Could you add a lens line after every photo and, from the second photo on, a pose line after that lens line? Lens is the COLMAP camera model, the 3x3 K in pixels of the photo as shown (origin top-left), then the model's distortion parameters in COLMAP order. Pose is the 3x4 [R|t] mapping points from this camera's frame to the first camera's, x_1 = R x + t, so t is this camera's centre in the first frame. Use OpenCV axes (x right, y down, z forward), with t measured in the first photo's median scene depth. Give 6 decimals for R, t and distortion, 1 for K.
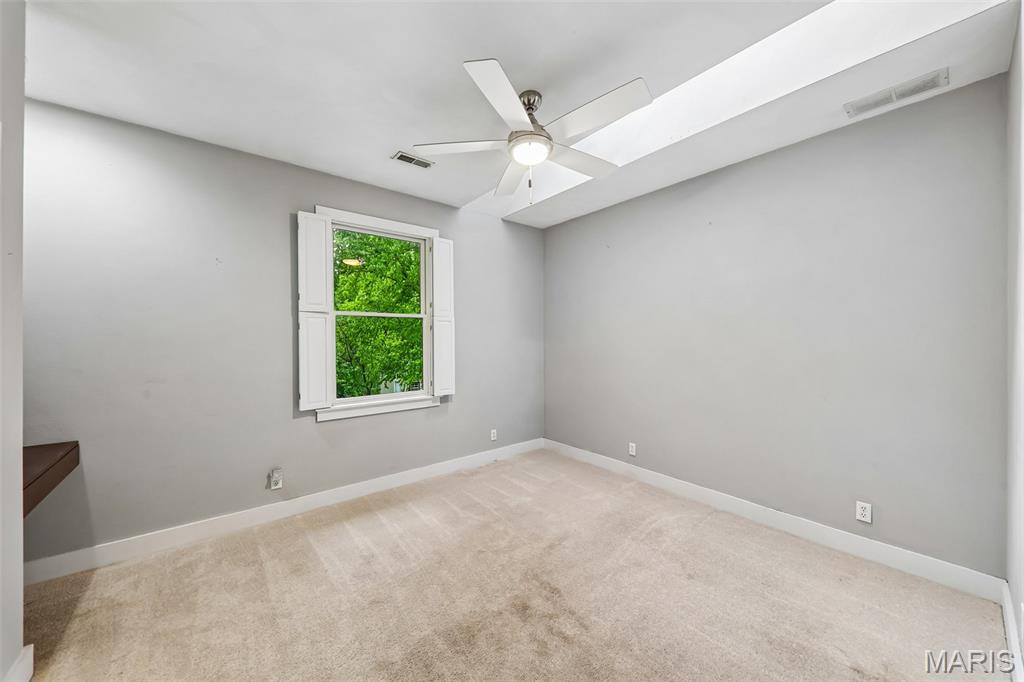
lens RADIAL K [[361.5, 0, 512.9], [0, 361.5, 339.6], [0, 0, 1]] dist [0.001201, -0.000492]
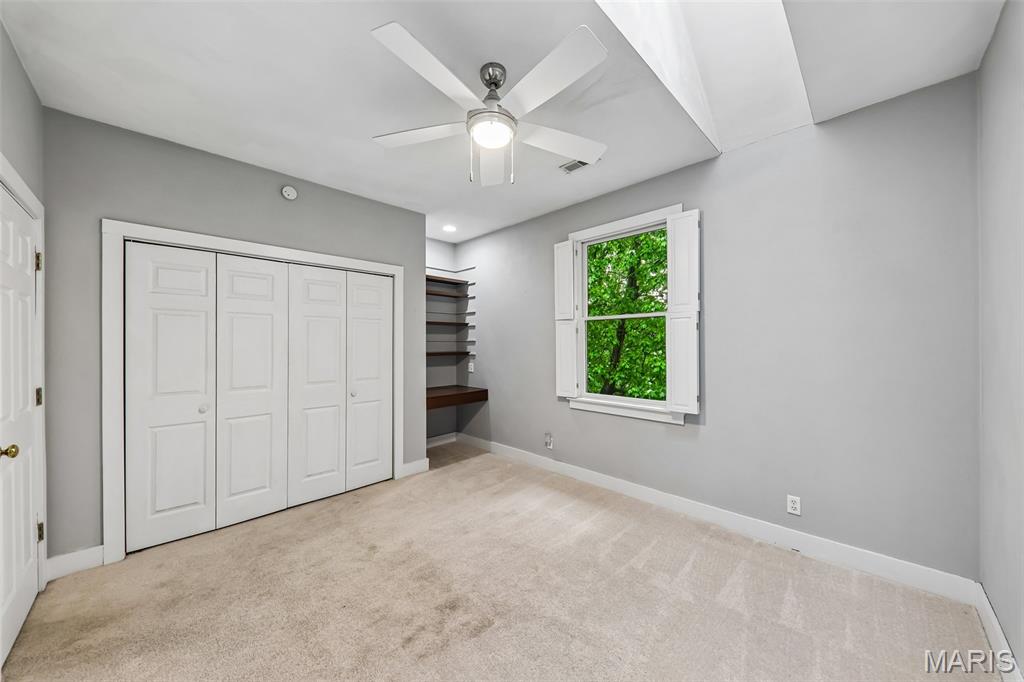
lens RADIAL K [[361.5, 0, 512.9], [0, 361.5, 339.6], [0, 0, 1]] dist [0.001201, -0.000492]
pose [[0.092963, -0.003124, -0.995665, 0.683385], [0.003301, 0.999991, -0.002829, -0.004137], [0.995664, -0.003024, 0.092973, 0.691754]]
